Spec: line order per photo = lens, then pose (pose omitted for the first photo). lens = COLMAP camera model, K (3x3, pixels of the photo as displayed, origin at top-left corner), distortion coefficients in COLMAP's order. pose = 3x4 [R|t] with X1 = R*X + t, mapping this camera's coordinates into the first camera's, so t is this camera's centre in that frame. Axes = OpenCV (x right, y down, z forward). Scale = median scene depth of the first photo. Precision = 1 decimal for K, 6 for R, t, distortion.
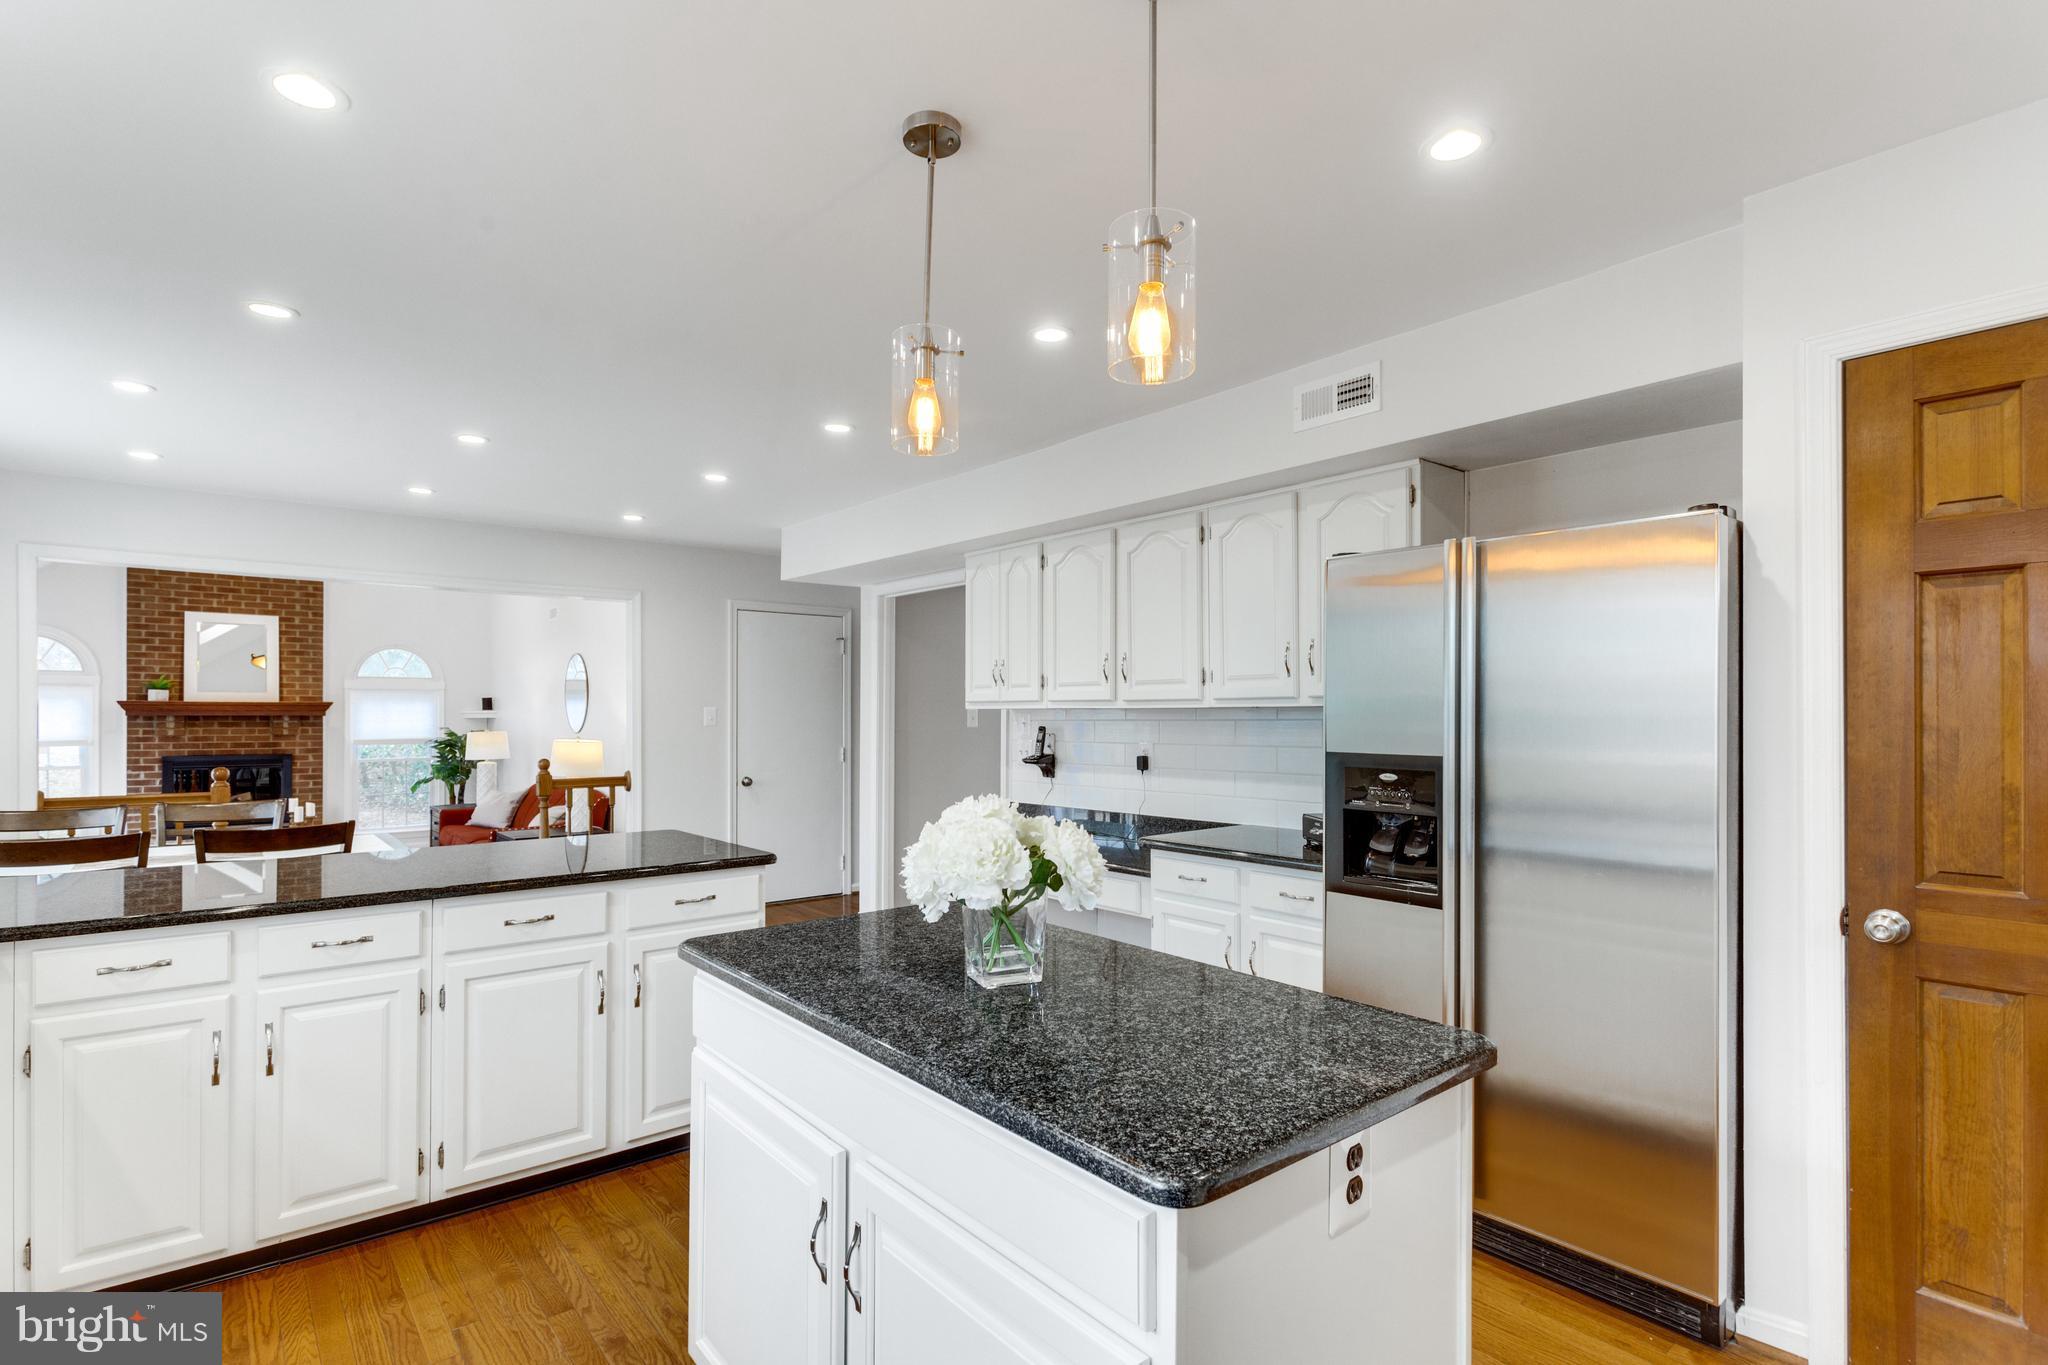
lens RADIAL K [[1001.5, 0, 976.6], [0, 1001.5, 707.4], [0, 0, 1]] dist [0.004018, -0.000547]
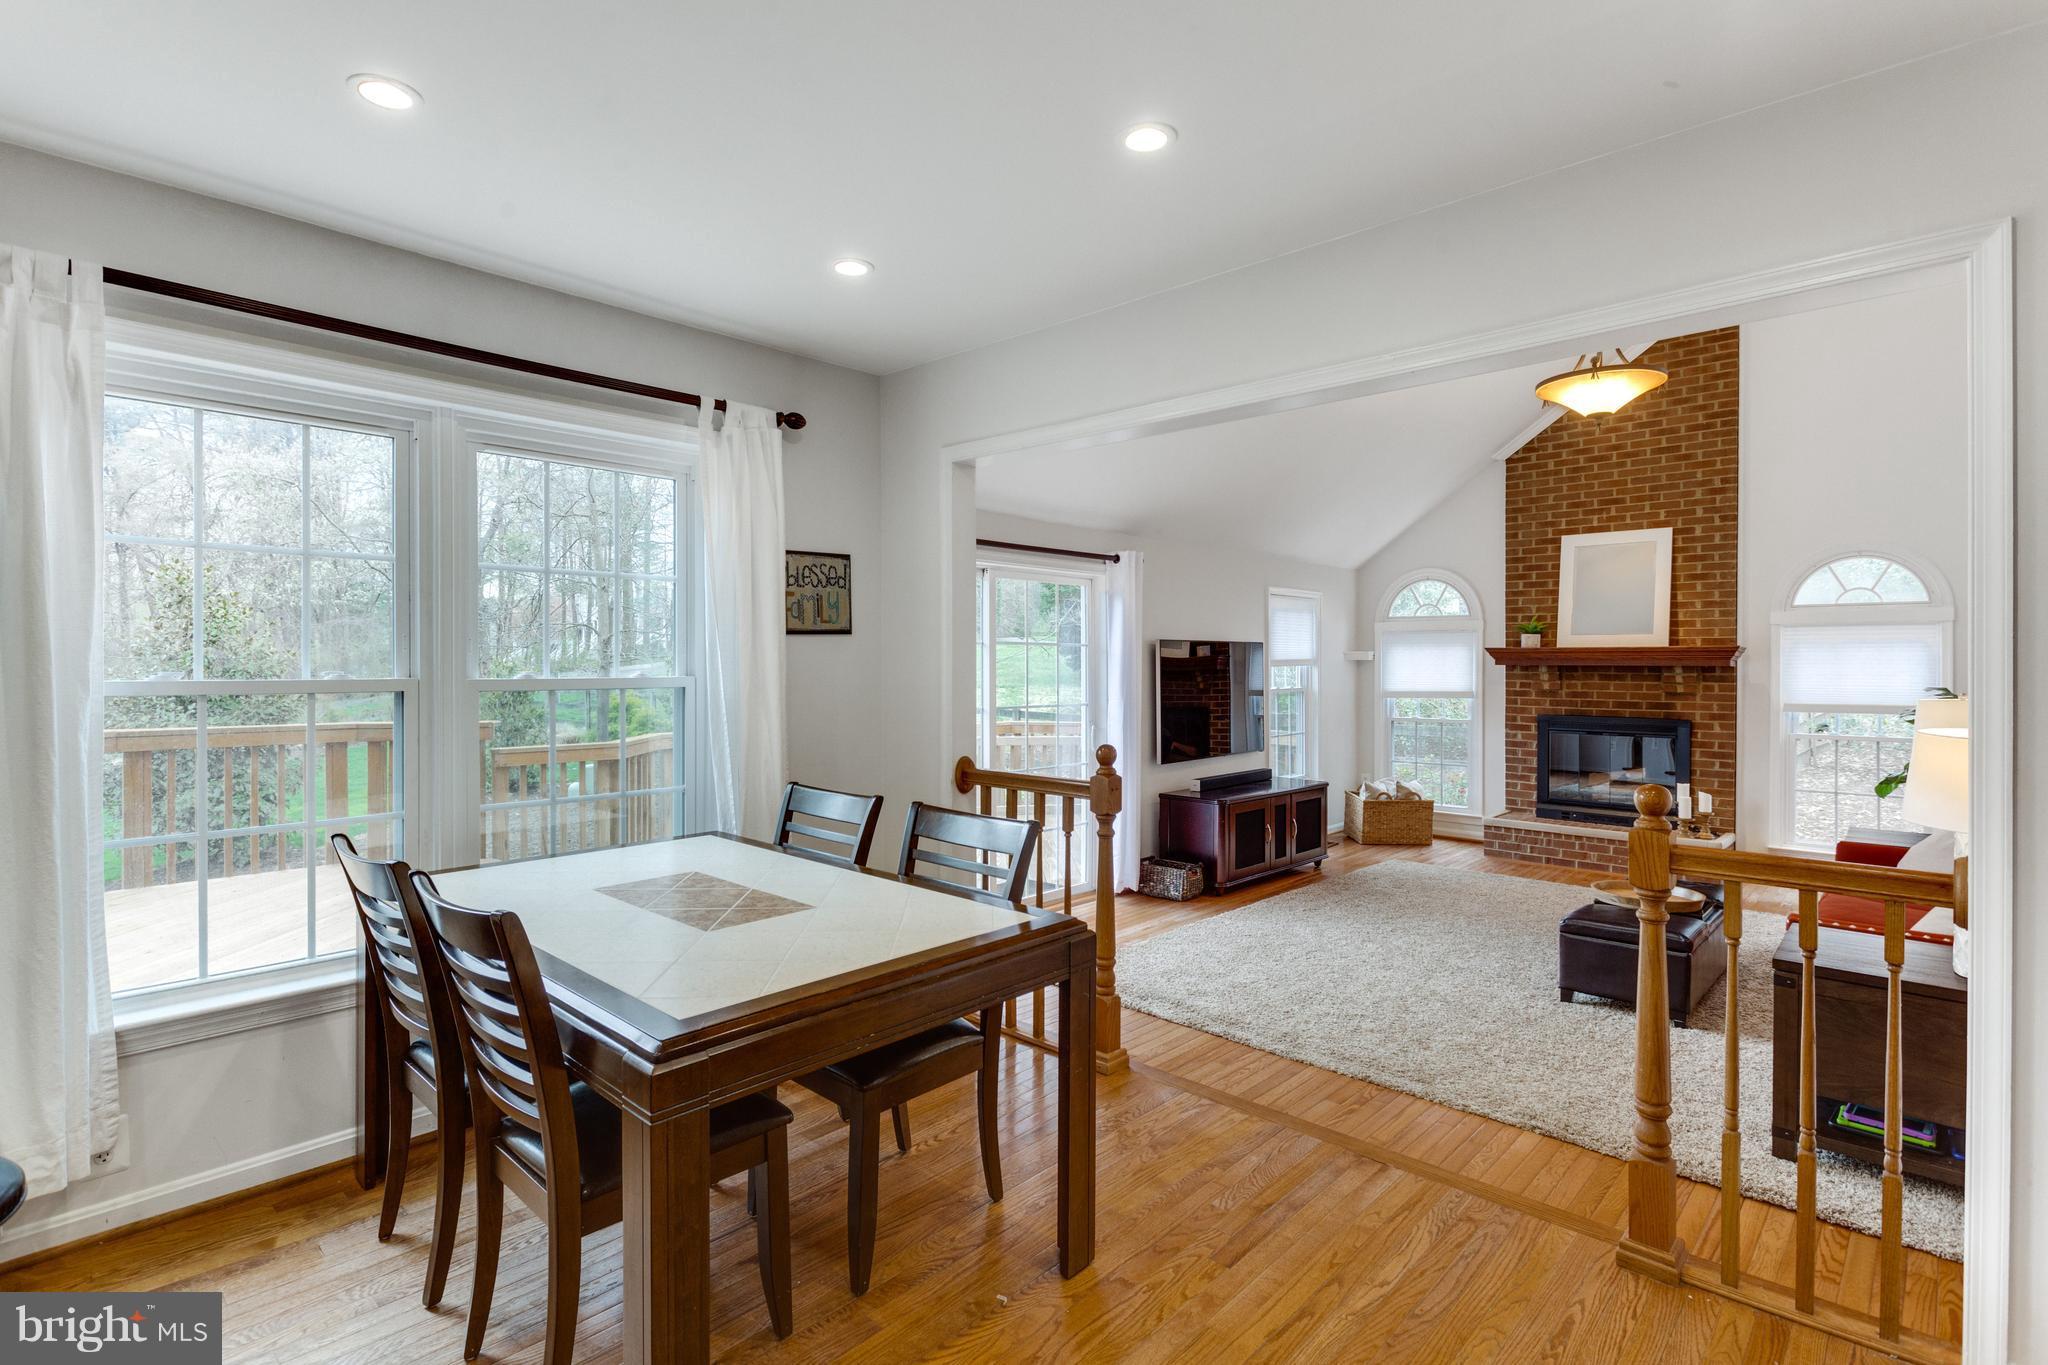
lens RADIAL K [[1001.5, 0, 1038.1], [0, 1001.5, 678.6], [0, 0, 1]] dist [0.004018, -0.000547]
pose [[0.167961, 0.017229, -0.985643, -0.065206], [0.006095, 0.999810, 0.018516, 0.001212], [0.985775, -0.009117, 0.167824, 0.449636]]
